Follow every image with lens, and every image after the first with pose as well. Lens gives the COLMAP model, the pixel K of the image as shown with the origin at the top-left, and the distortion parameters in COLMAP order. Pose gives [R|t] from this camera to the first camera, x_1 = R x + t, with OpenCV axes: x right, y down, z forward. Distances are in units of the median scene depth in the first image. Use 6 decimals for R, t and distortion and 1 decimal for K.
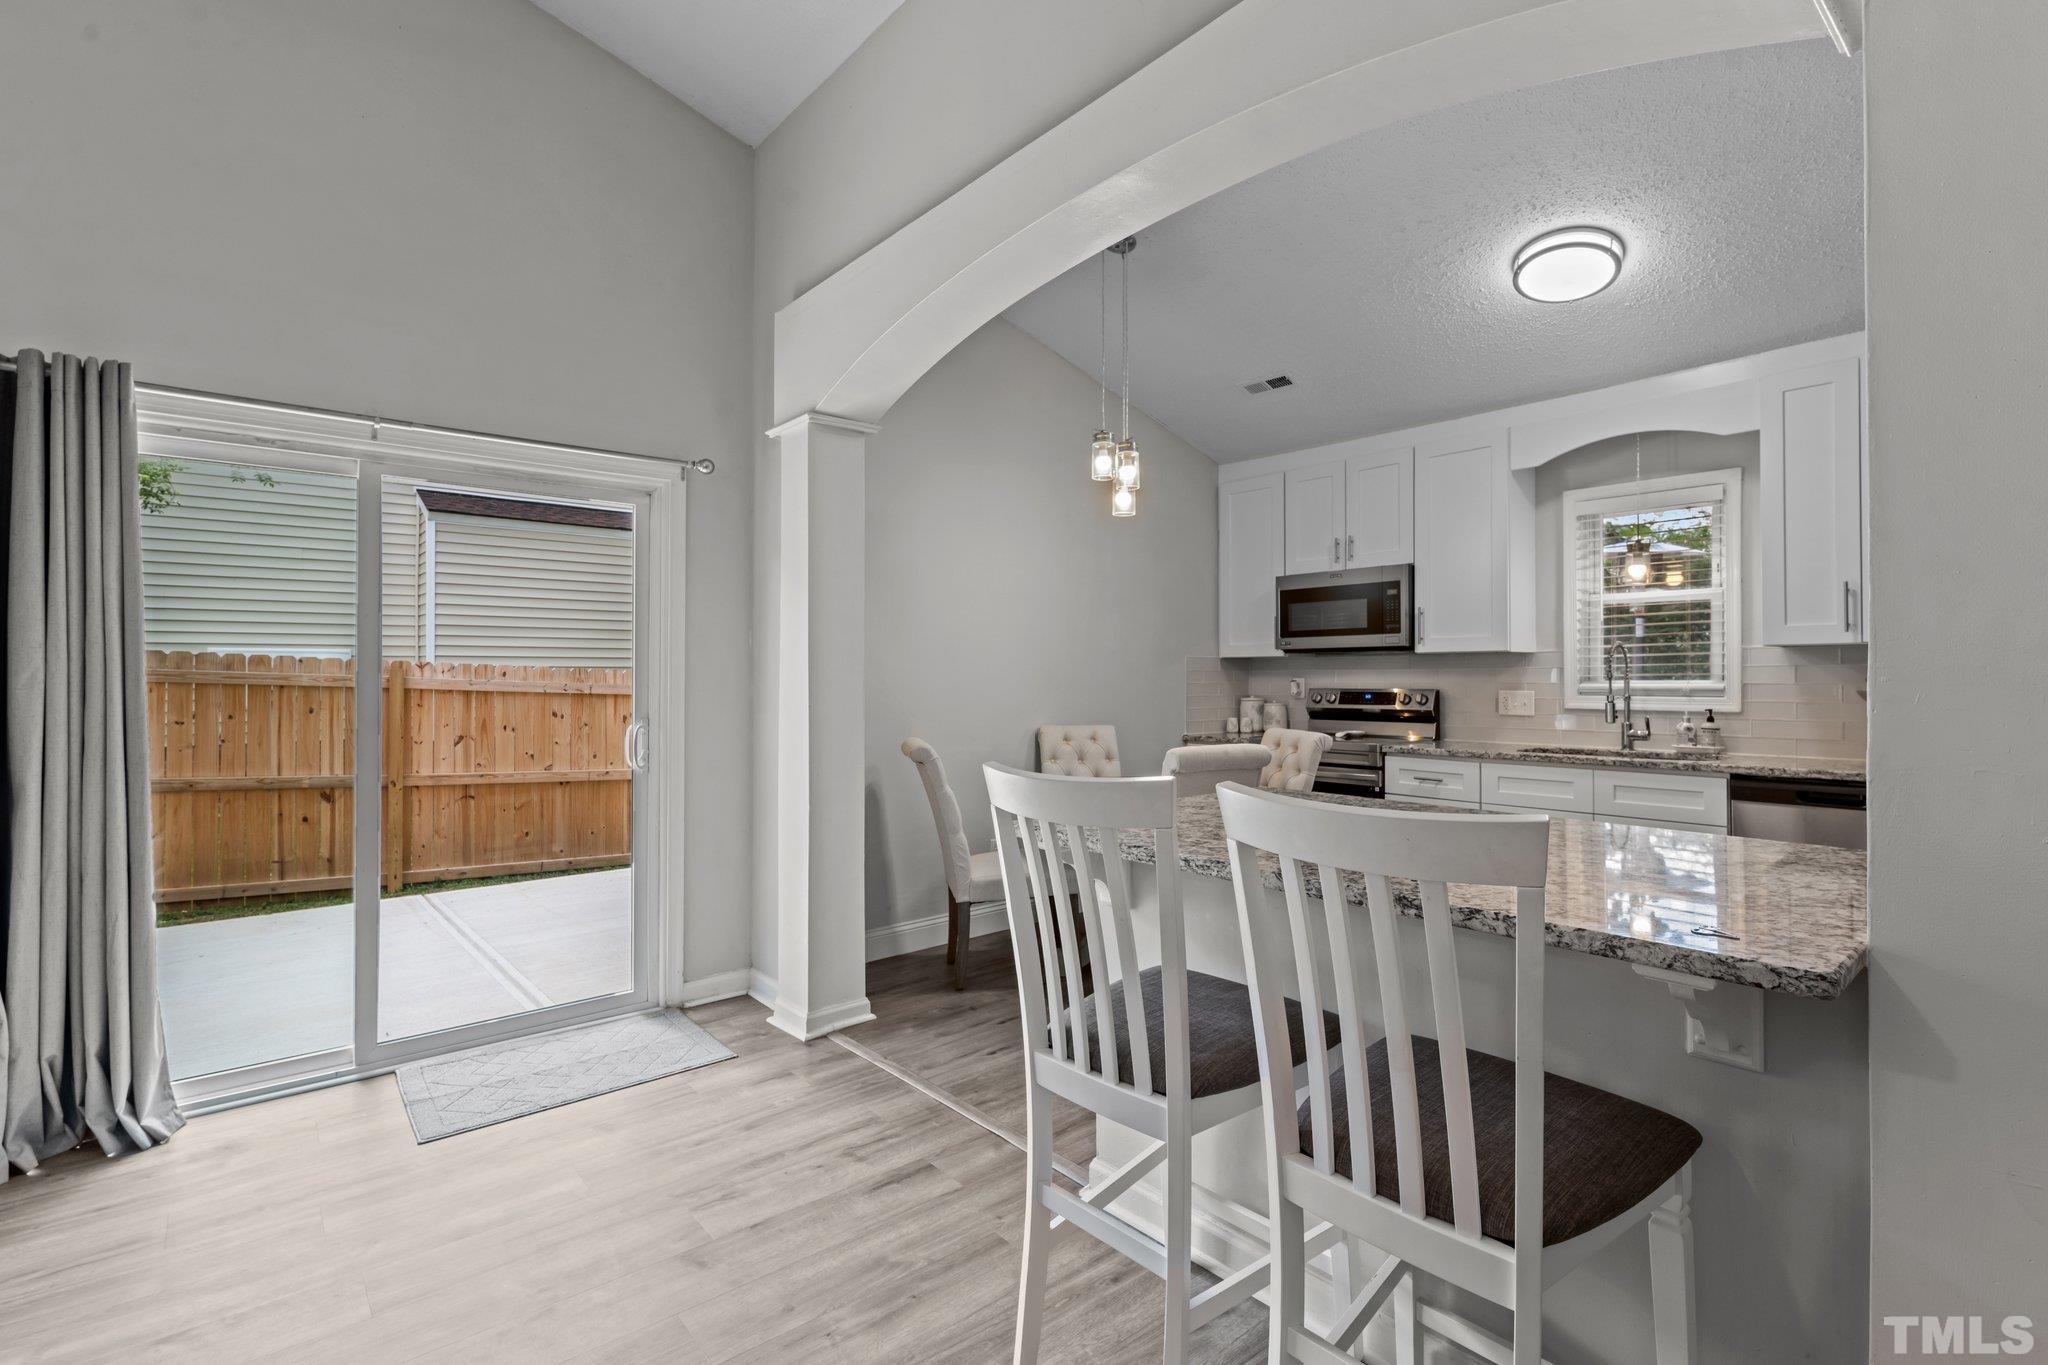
lens RADIAL K [[954.5, 0, 1024.0], [0, 954.5, 682.5], [0, 0, 1]] dist [-0.000623, -0.000042]
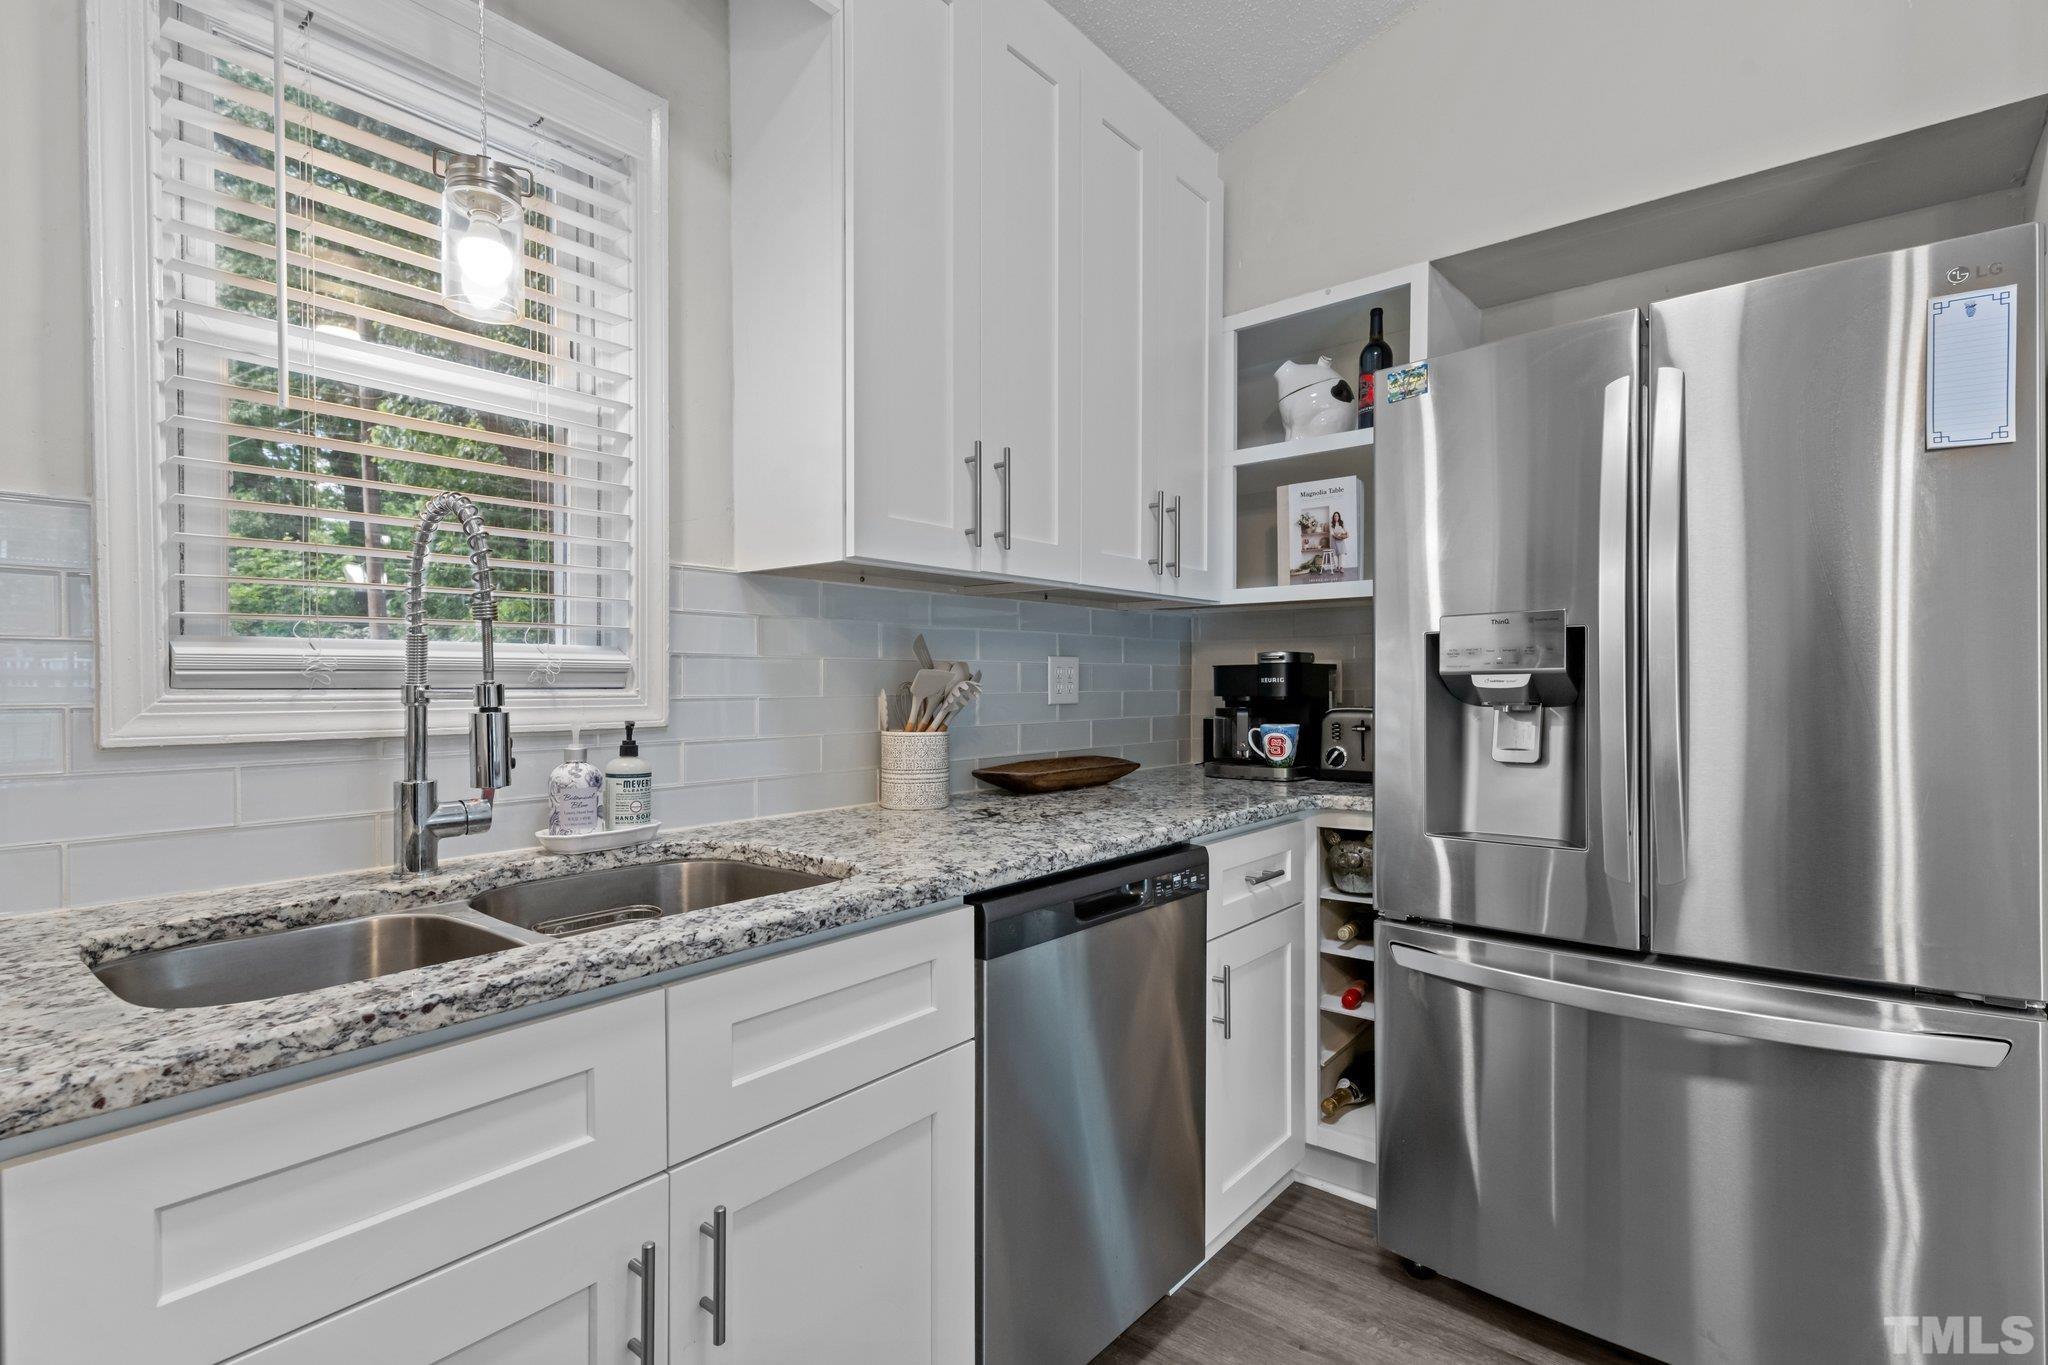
lens RADIAL K [[959.7, 0, 1024.0], [0, 959.7, 682.5], [0, 0, 1]] dist [0.000448, 0.000040]
pose [[-0.171598, 0.000605, 0.985167, 0.323428], [0.007517, 0.999972, 0.000695, 0.013567], [-0.985138, 0.007524, -0.171597, 0.904696]]
